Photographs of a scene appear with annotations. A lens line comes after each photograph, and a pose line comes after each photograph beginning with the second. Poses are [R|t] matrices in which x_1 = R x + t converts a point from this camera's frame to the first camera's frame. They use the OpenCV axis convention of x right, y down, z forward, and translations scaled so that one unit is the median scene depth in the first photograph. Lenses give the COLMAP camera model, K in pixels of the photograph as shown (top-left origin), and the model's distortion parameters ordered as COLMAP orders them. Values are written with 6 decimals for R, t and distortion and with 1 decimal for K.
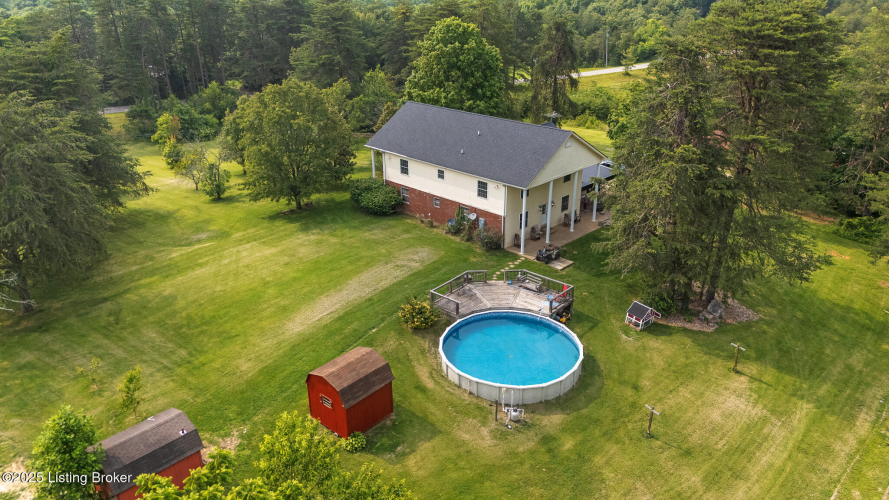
lens RADIAL K [[646.2, 0, 445.1], [0, 646.2, 249.9], [0, 0, 1]] dist [0.027871, -0.005503]
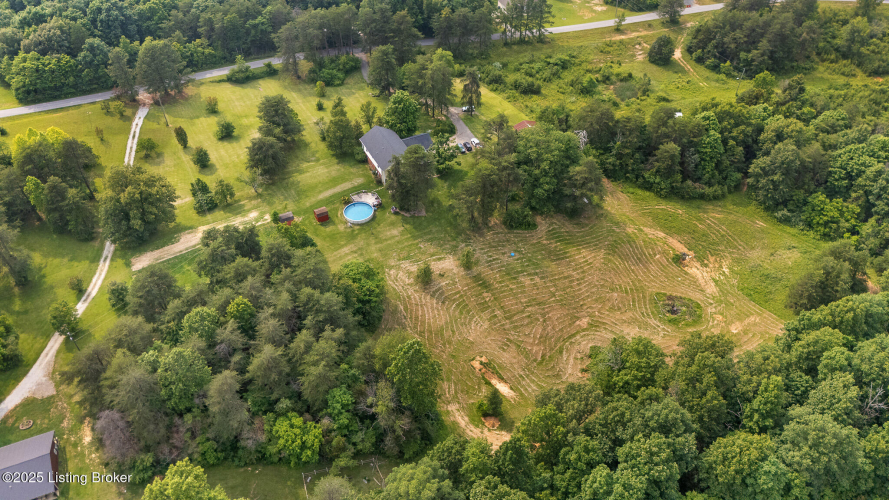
lens RADIAL K [[646.2, 0, 444.5], [0, 646.2, 250.0], [0, 0, 1]] dist [0.027871, -0.005503]
pose [[0.941958, 0.218944, -0.254517, 1.731568], [-0.125609, 0.932868, 0.337610, -1.114093], [0.311348, -0.286045, 0.906223, -2.799591]]
